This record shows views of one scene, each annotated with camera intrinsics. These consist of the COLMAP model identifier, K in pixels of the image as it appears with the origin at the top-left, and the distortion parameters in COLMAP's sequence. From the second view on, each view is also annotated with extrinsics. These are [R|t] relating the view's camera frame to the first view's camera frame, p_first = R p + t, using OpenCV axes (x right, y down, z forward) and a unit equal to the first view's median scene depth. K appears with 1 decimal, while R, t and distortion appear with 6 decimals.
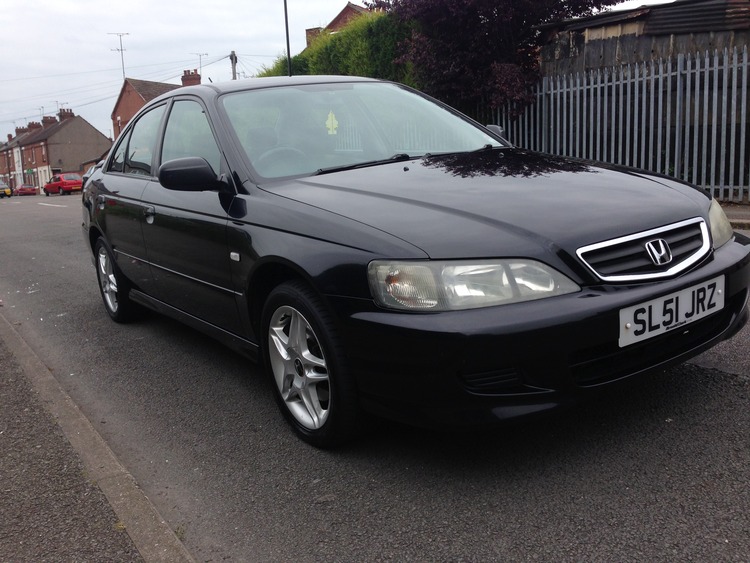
lens RADIAL K [[699.0, 0, 379.6], [0, 699.0, 281.9], [0, 0, 1]] dist [0.139635, -0.228337]
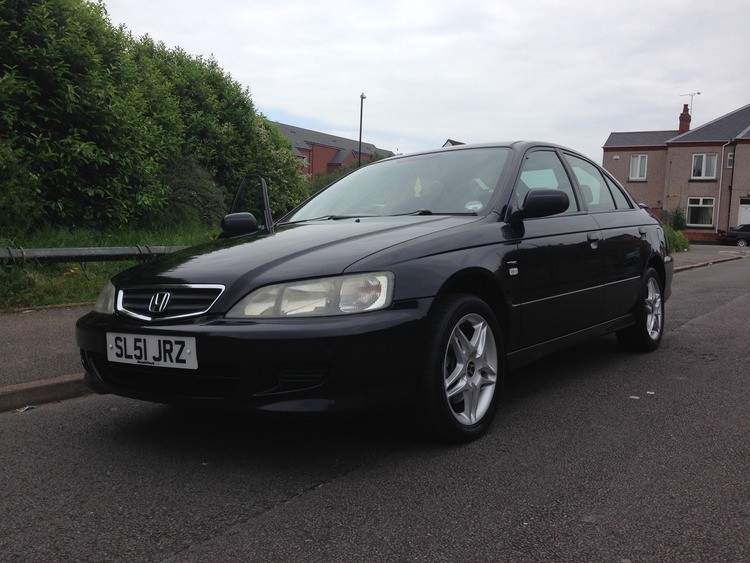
lens RADIAL K [[699.0, 0, 379.6], [0, 699.0, 281.9], [0, 0, 1]] dist [0.139635, -0.228337]
pose [[0.329568, 0.132004, -0.934858, 1.651847], [-0.189097, 0.979343, 0.071622, -0.234890], [0.925001, 0.153174, 0.347721, 0.923569]]
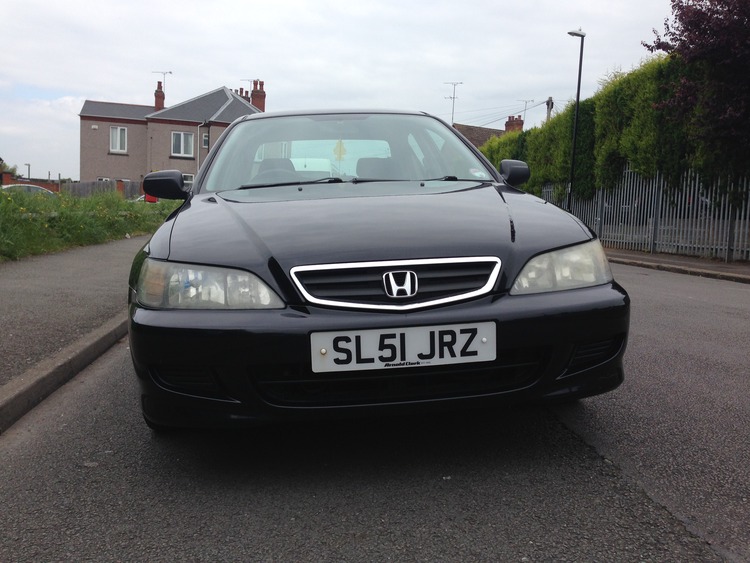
lens RADIAL K [[699.0, 0, 379.6], [0, 699.0, 281.9], [0, 0, 1]] dist [0.139635, -0.228337]
pose [[0.889444, 0.118339, -0.441458, 0.777453], [-0.145183, 0.989026, -0.027392, -0.015742], [0.433372, 0.088456, 0.896863, 0.158323]]
